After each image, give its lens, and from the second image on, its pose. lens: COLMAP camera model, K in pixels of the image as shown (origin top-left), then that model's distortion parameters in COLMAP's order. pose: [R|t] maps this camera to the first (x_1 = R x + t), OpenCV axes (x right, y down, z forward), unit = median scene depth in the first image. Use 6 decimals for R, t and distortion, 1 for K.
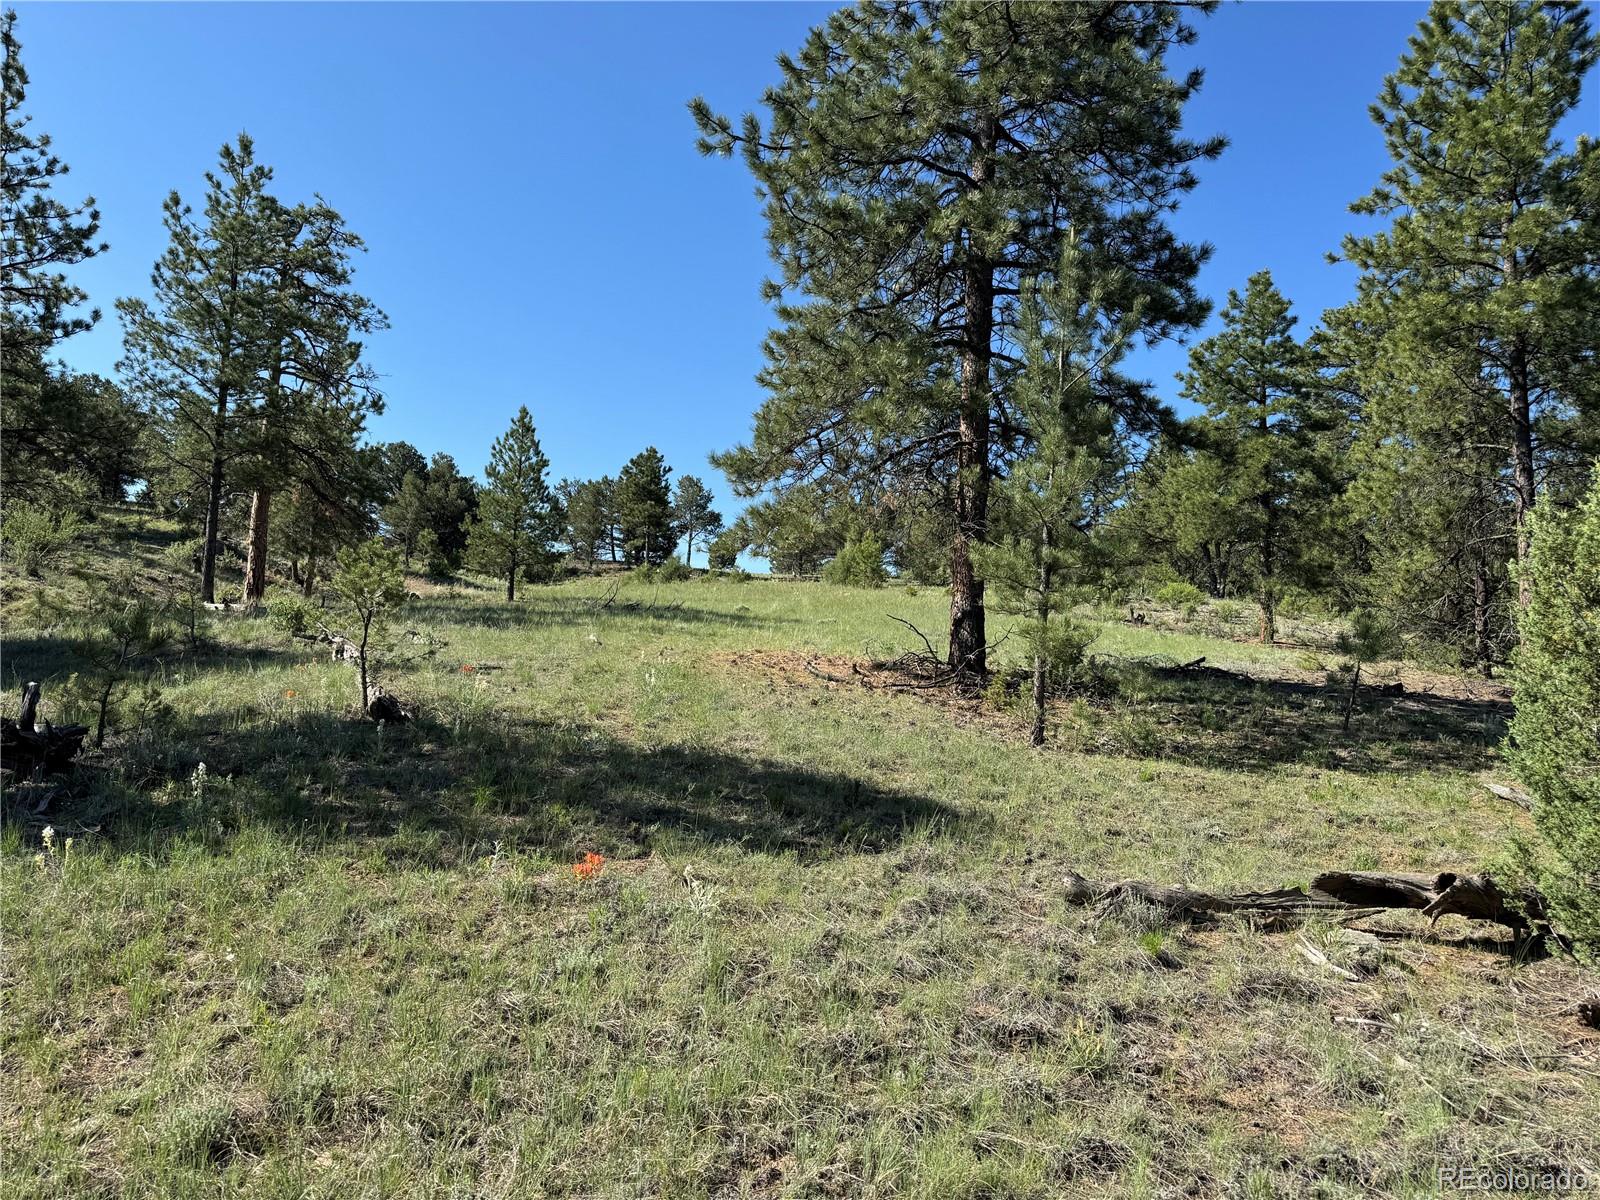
lens RADIAL K [[1114.0, 0, 802.0], [0, 1114.0, 600.0], [0, 0, 1]] dist [0.043461, -0.048873]
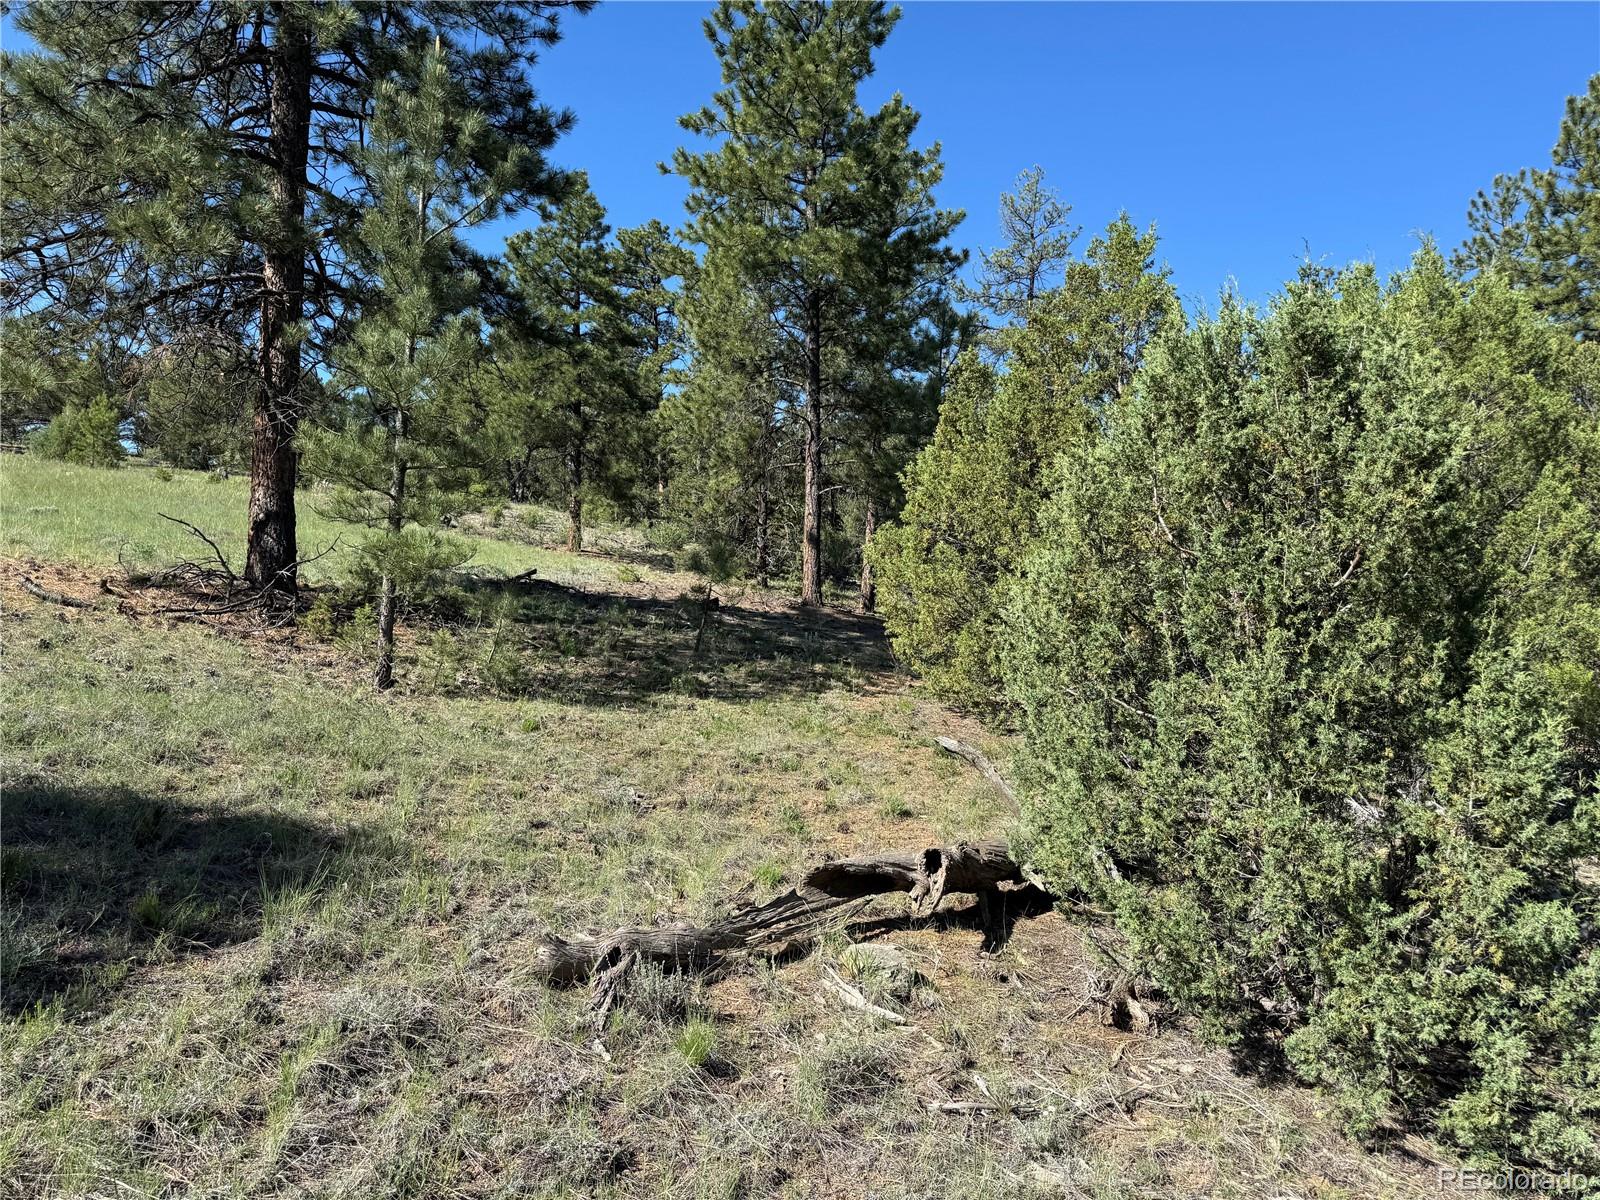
lens RADIAL K [[1114.0, 0, 810.5], [0, 1114.0, 597.8], [0, 0, 1]] dist [0.043461, -0.048873]
pose [[0.807964, -0.000105, 0.589232, -0.010310], [-0.052039, 0.996080, 0.071534, -0.005482], [-0.586929, -0.088460, 0.804791, 0.131200]]
